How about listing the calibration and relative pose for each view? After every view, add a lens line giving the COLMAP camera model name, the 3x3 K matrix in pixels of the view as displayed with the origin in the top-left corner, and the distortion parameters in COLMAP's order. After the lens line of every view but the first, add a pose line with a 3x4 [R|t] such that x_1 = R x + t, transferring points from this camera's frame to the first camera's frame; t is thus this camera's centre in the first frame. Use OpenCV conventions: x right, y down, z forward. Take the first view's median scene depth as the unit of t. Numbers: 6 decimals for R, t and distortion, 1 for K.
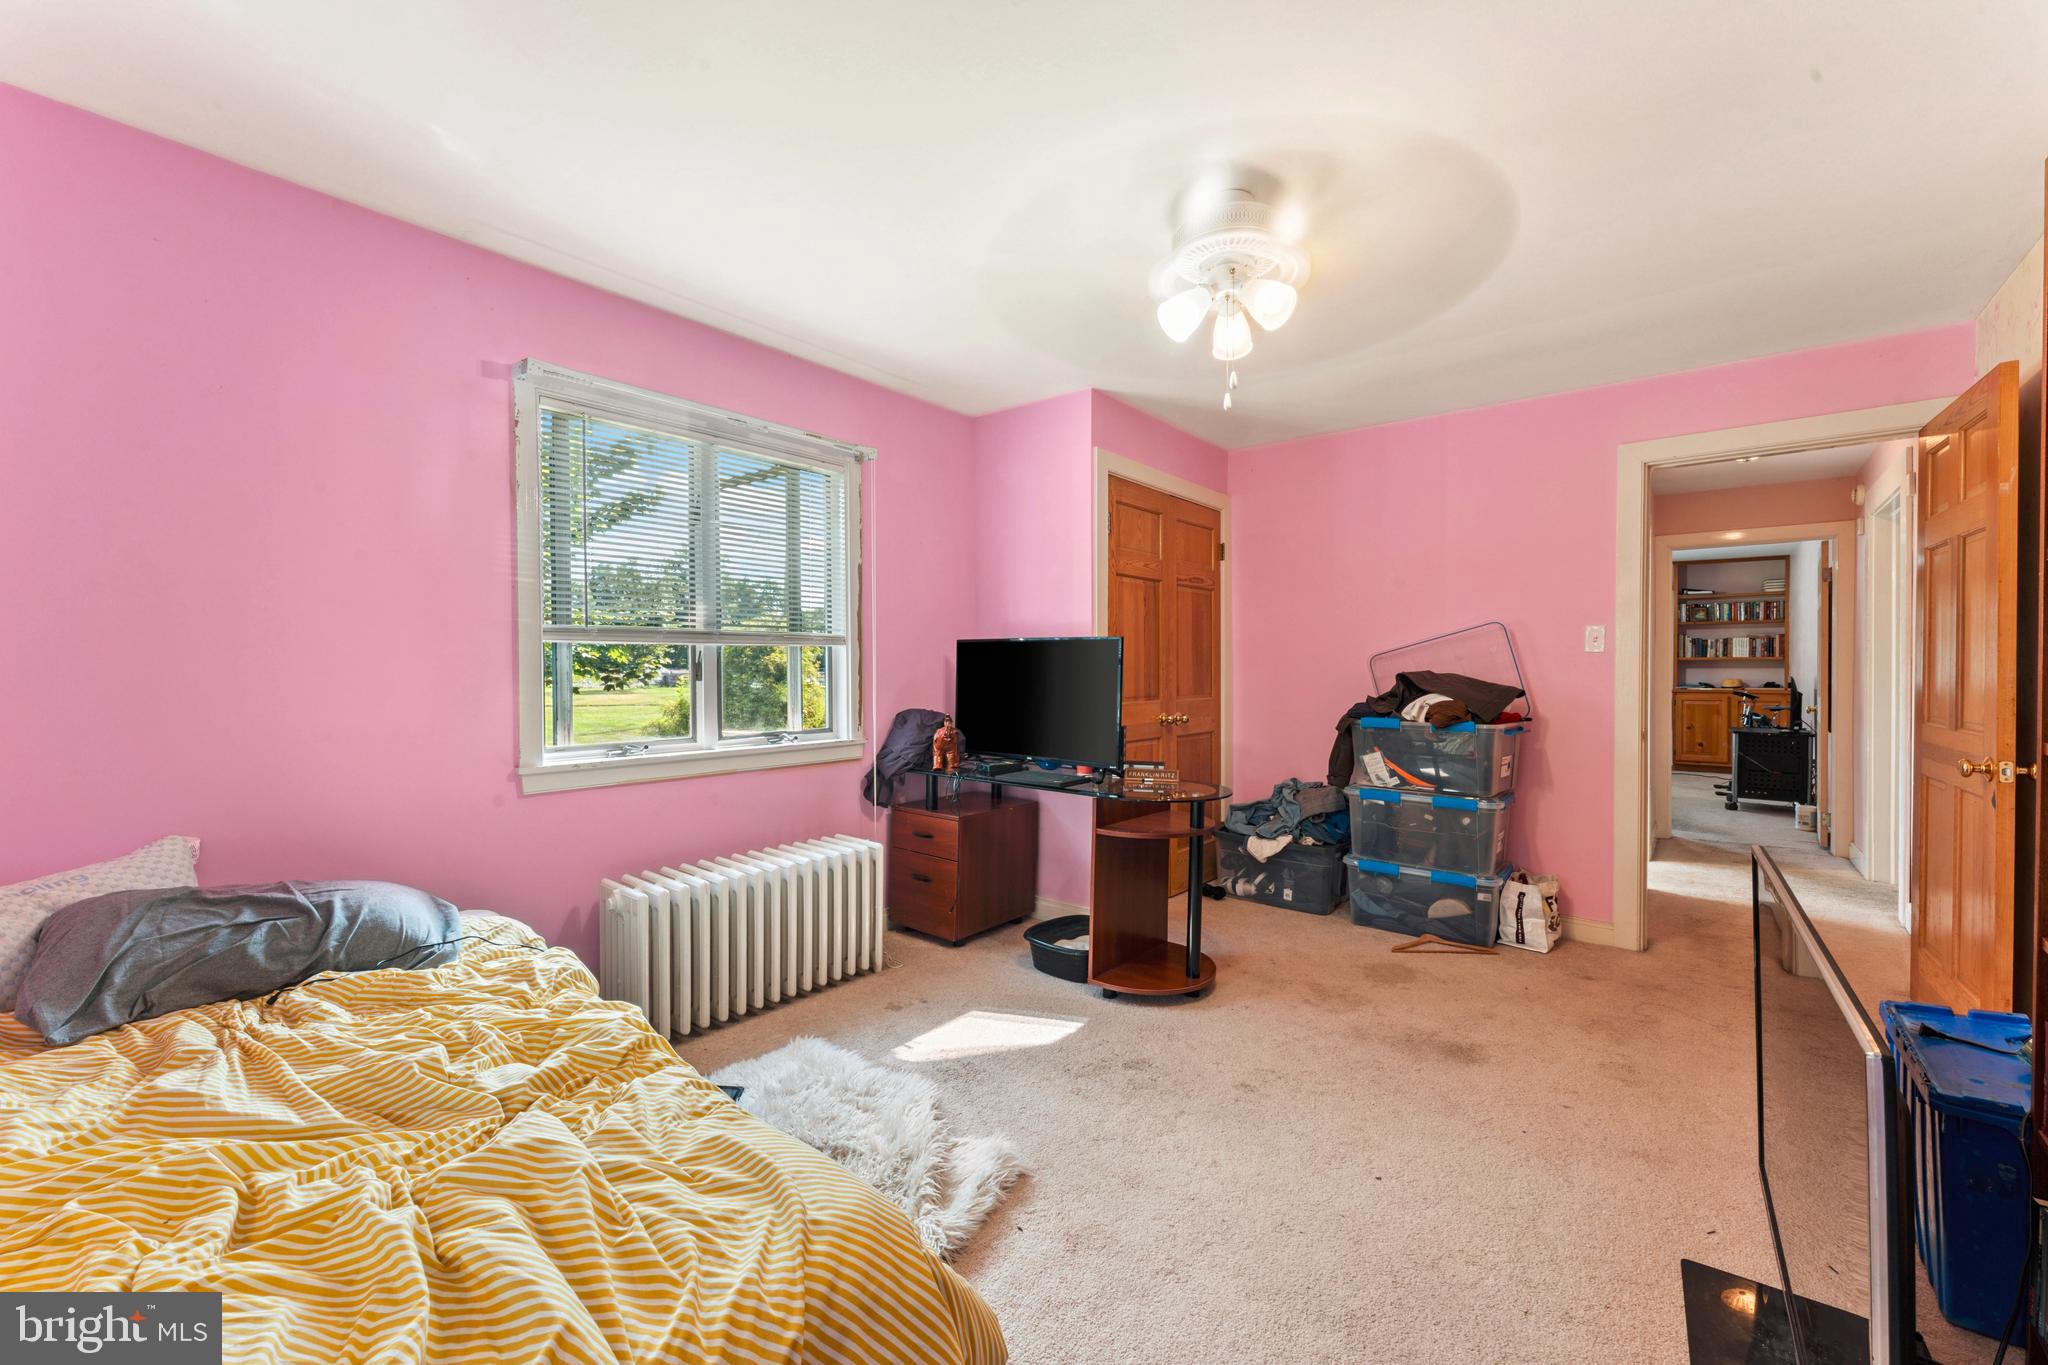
lens RADIAL K [[798.6, 0, 1027.3], [0, 798.6, 680.5], [0, 0, 1]] dist [0.000384, 0.000138]
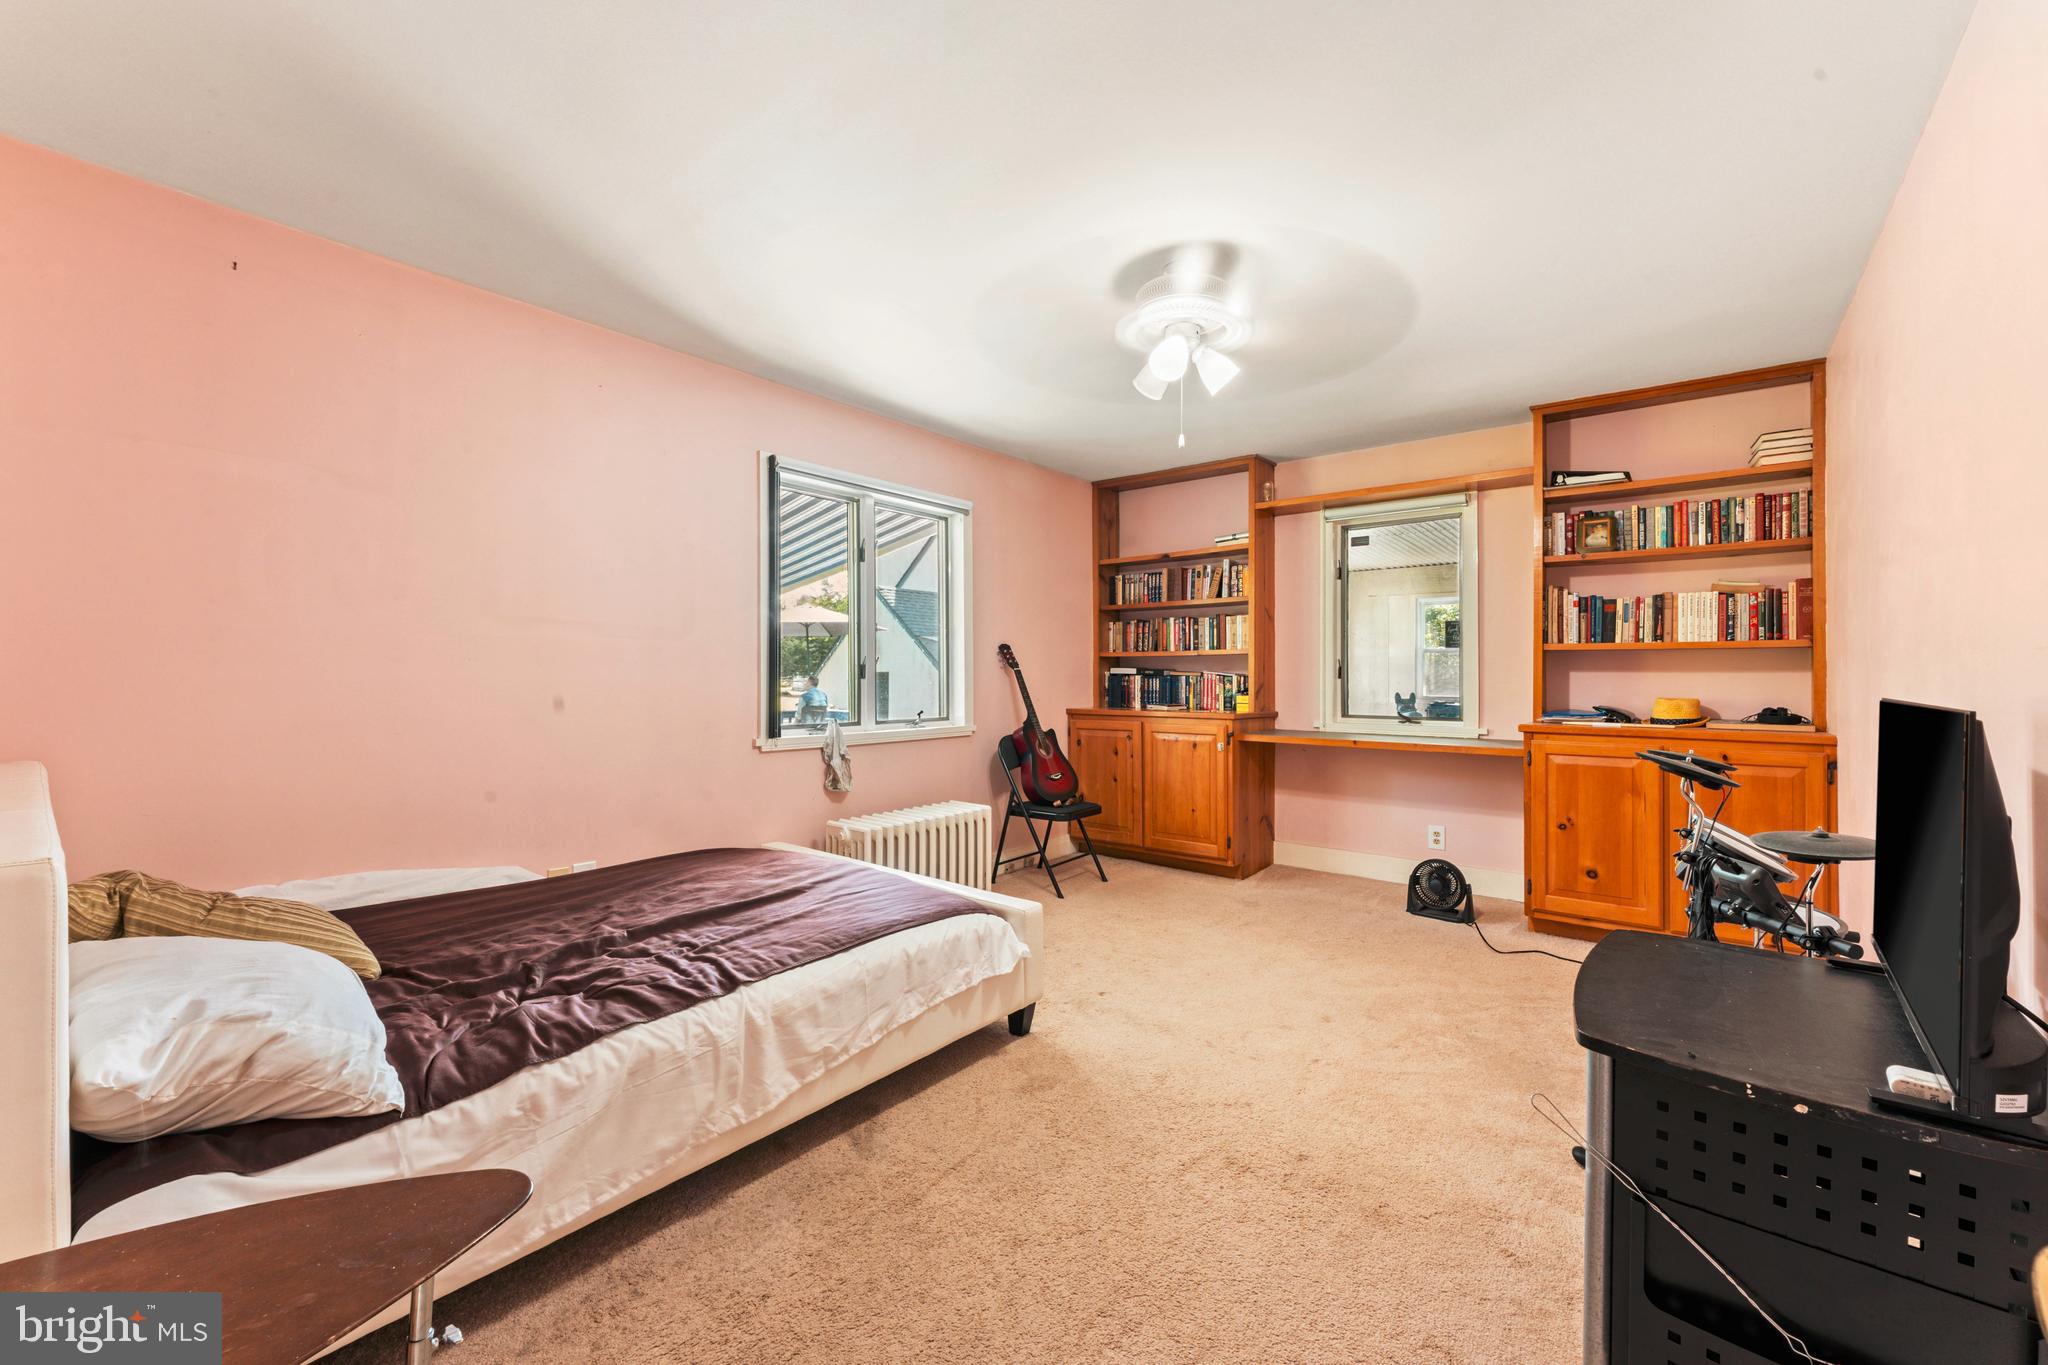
lens RADIAL K [[798.6, 0, 1019.5], [0, 798.6, 672.0], [0, 0, 1]] dist [0.000384, 0.000138]
pose [[0.999983, -0.003829, -0.004431, 0.566561], [0.003807, 0.999981, -0.004934, -0.014104], [0.004449, 0.004917, 0.999978, 0.611651]]
